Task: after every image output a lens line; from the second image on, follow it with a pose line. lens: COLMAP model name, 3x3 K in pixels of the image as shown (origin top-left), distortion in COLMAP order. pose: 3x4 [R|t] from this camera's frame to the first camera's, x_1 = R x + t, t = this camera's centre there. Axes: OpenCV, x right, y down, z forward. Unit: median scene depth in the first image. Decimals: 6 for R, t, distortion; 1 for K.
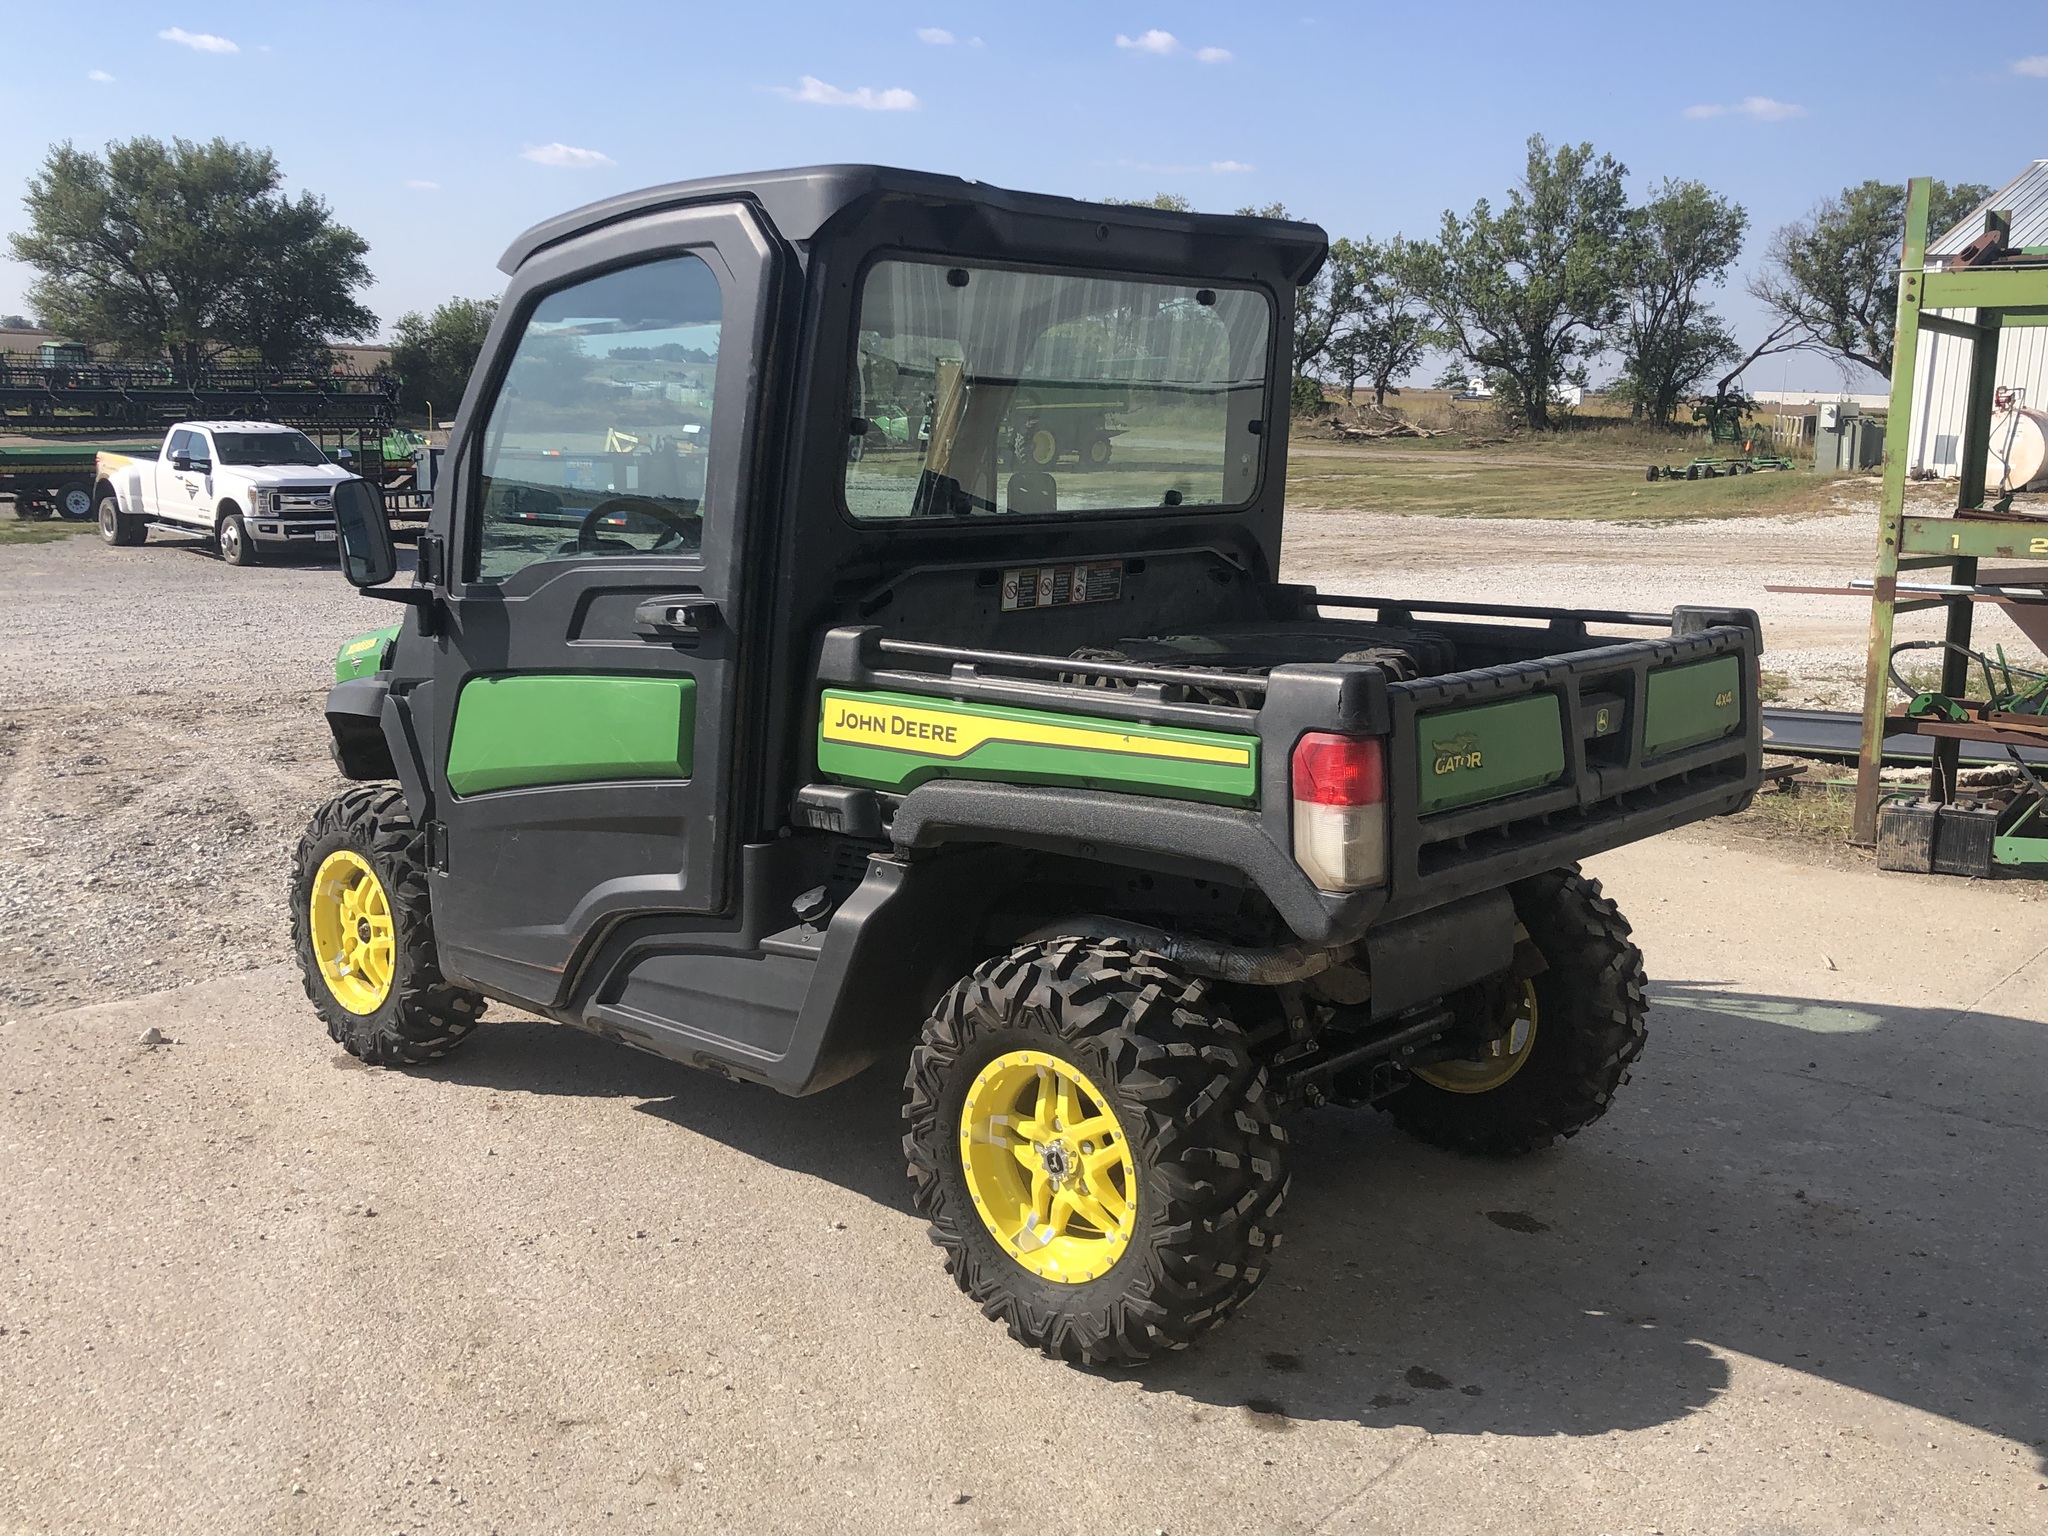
lens RADIAL K [[2020.2, 0, 1034.0], [0, 2020.2, 750.4], [0, 0, 1]] dist [0.023153, 0.000000]
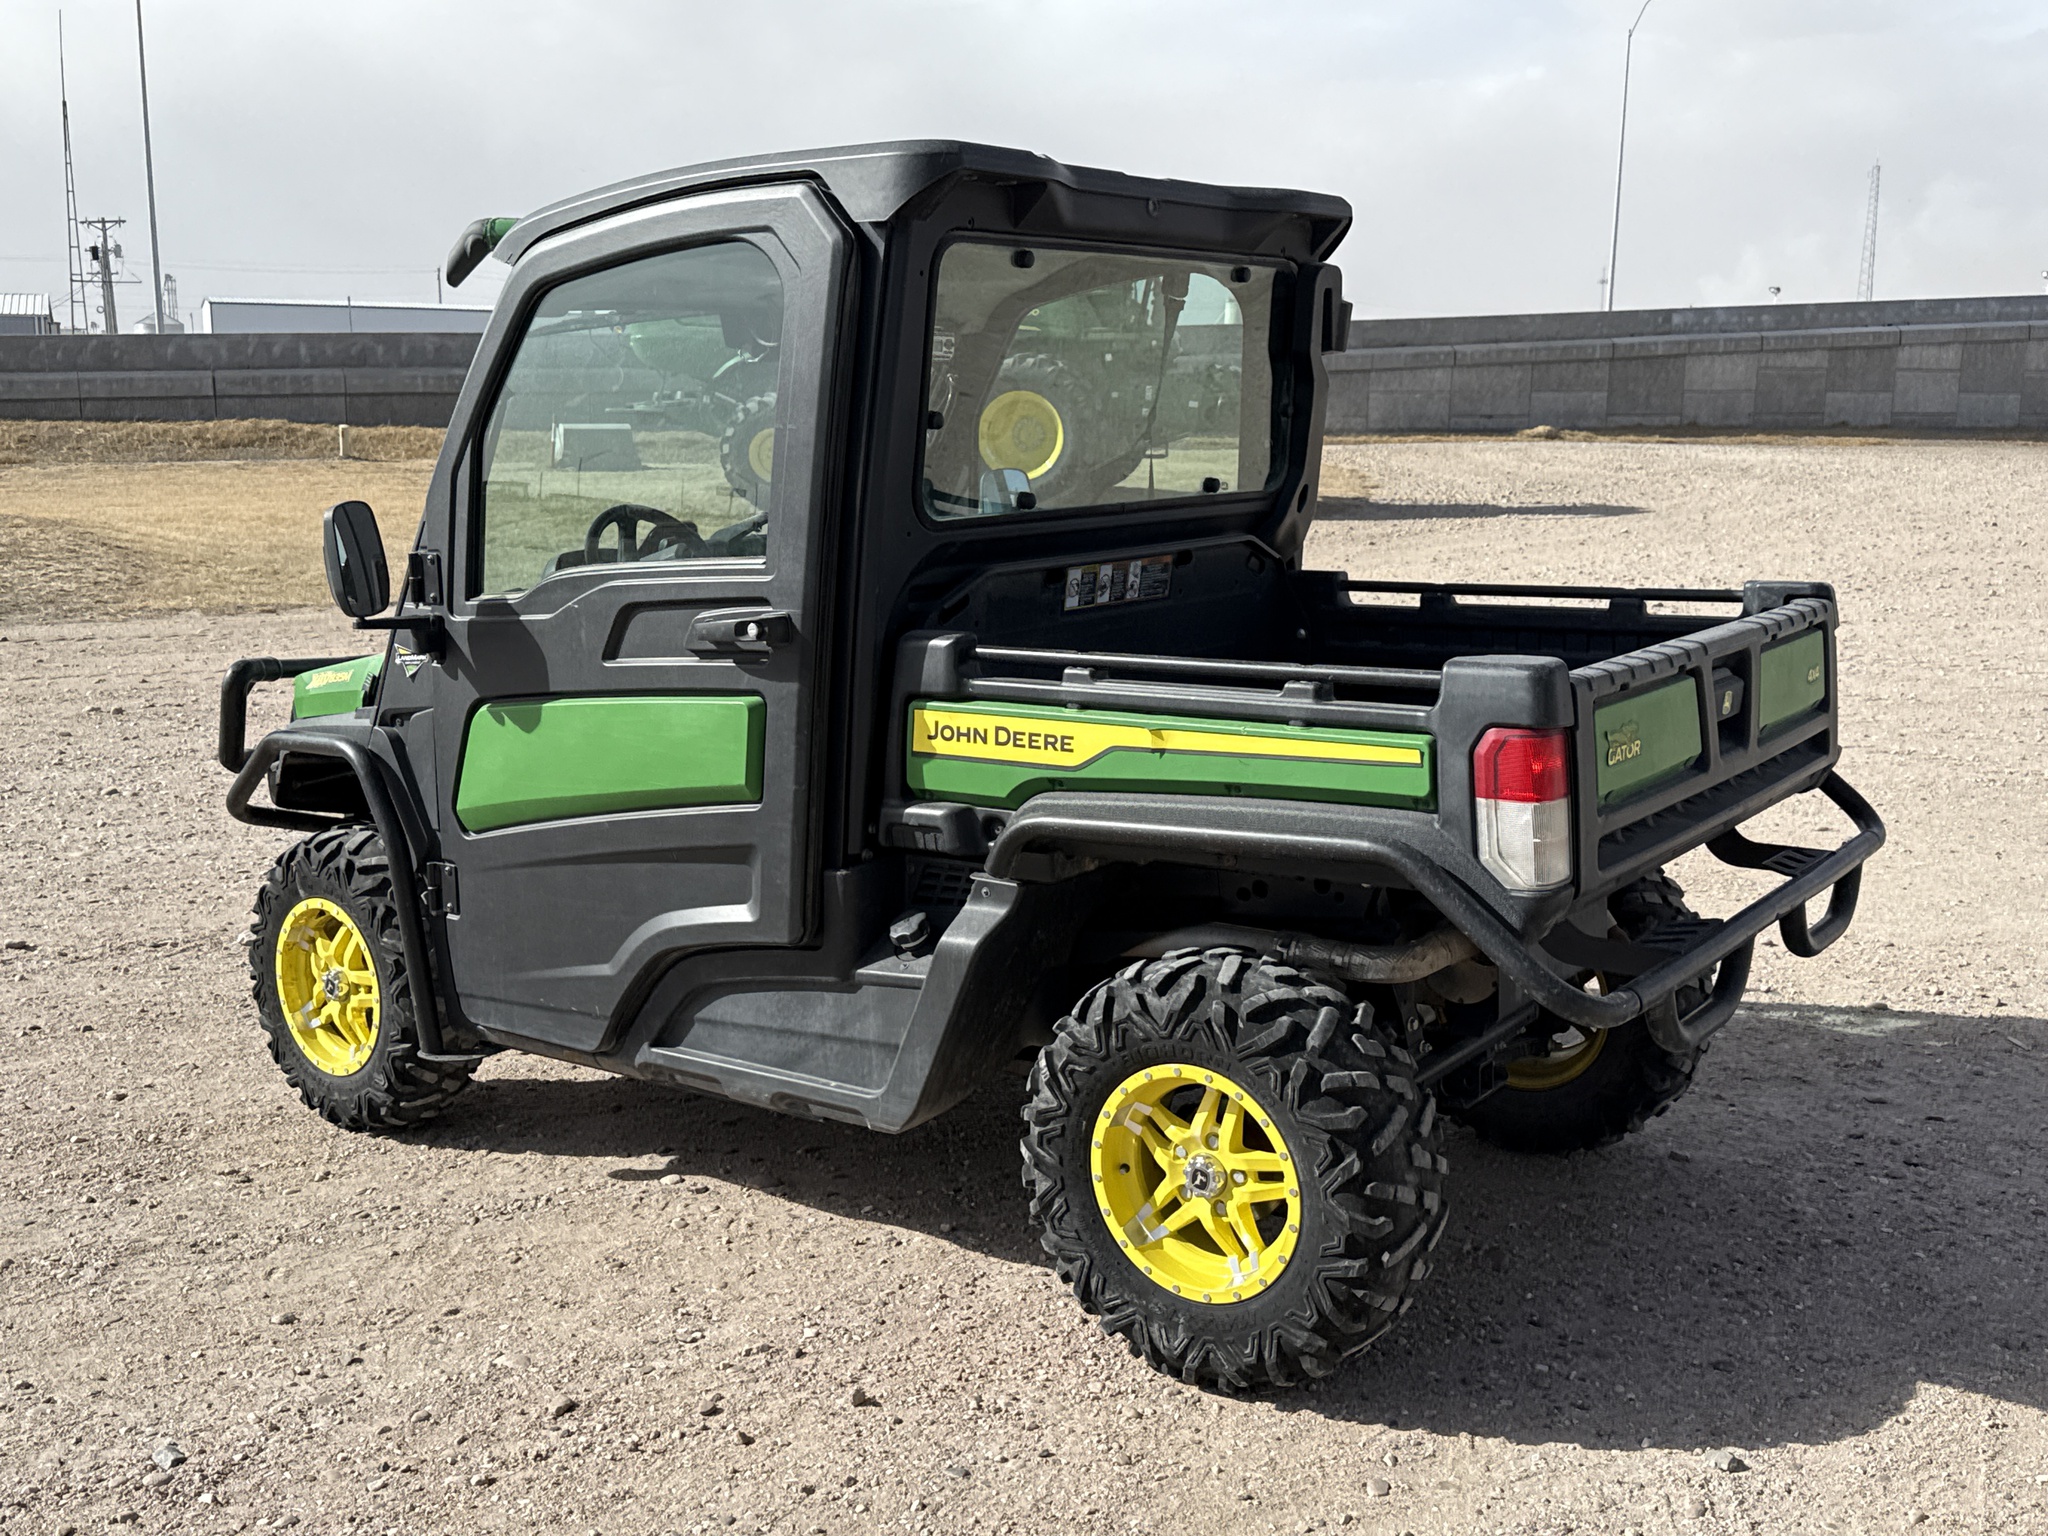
lens RADIAL K [[2118.5, 0, 1076.4], [0, 2118.5, 770.4], [0, 0, 1]] dist [0.030316, 0.000000]
pose [[0.991893, -0.044600, 0.118996, -0.131474], [0.043159, 0.998961, 0.014657, -0.008354], [-0.119526, -0.009403, 0.992787, 0.009675]]
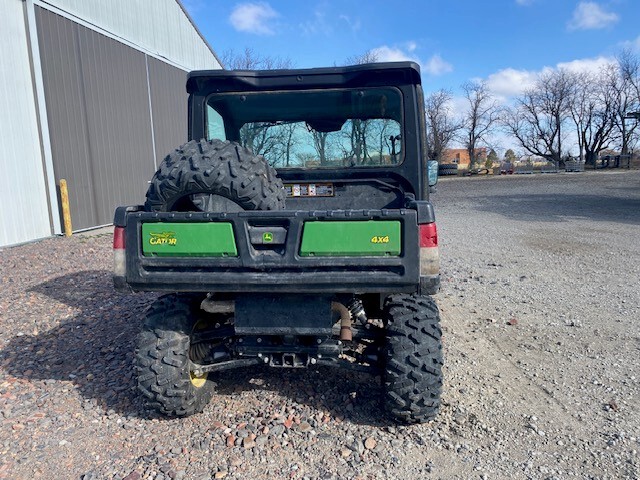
lens RADIAL K [[497.2, 0, 319.6], [0, 497.2, 244.3], [0, 0, 1]] dist [0.030251, -0.002412]
pose [[0.588762, 0.101268, -0.801937, 0.692787], [-0.108344, 0.993055, 0.045859, -0.035162], [0.801012, 0.059885, 0.595645, 0.563744]]
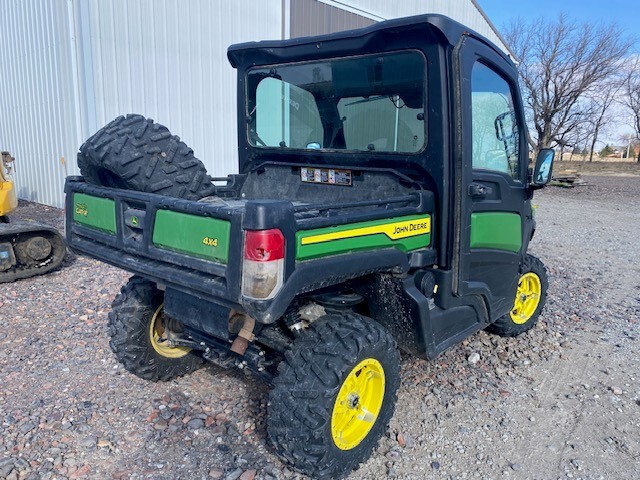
lens RADIAL K [[497.2, 0, 316.2], [0, 497.2, 243.4], [0, 0, 1]] dist [0.030251, -0.002412]
pose [[0.027042, 0.188737, -0.981655, 0.735114], [-0.195314, 0.964085, 0.179979, -0.116261], [0.980368, 0.186864, 0.062934, 0.985506]]
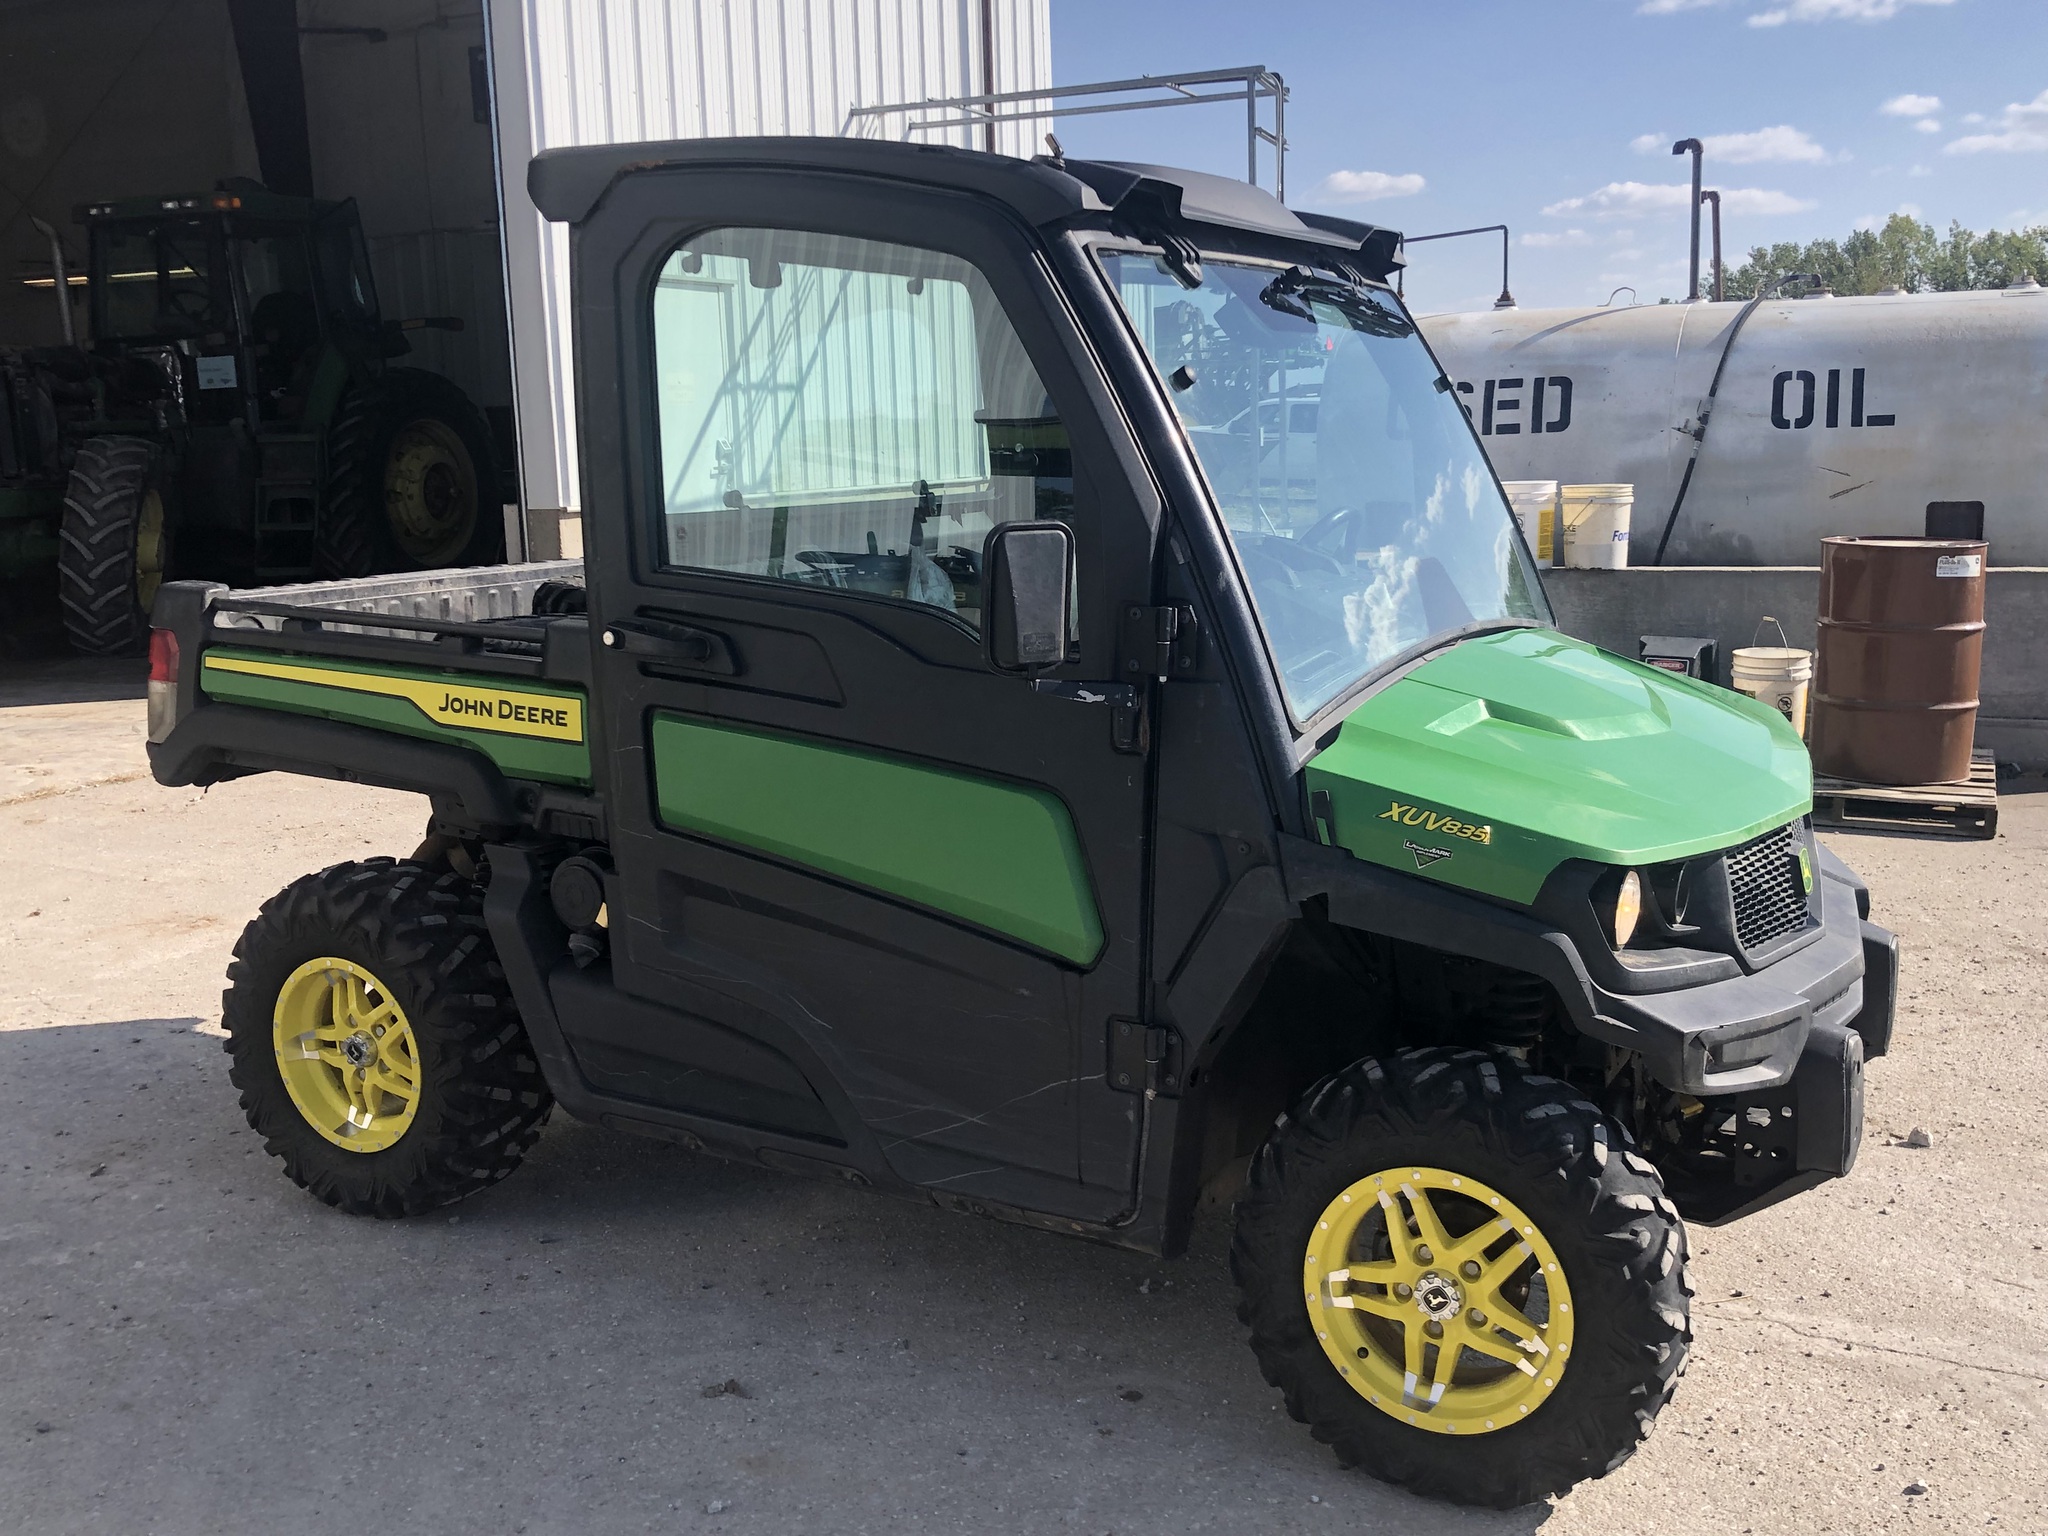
lens RADIAL K [[2020.2, 0, 1020.6], [0, 2020.2, 770.9], [0, 0, 1]] dist [0.023153, 0.000000]
pose [[-0.972101, 0.028740, -0.232796, 0.164393], [-0.053152, 0.939660, 0.337956, -0.337140], [0.228462, 0.340901, -0.911917, 1.987495]]
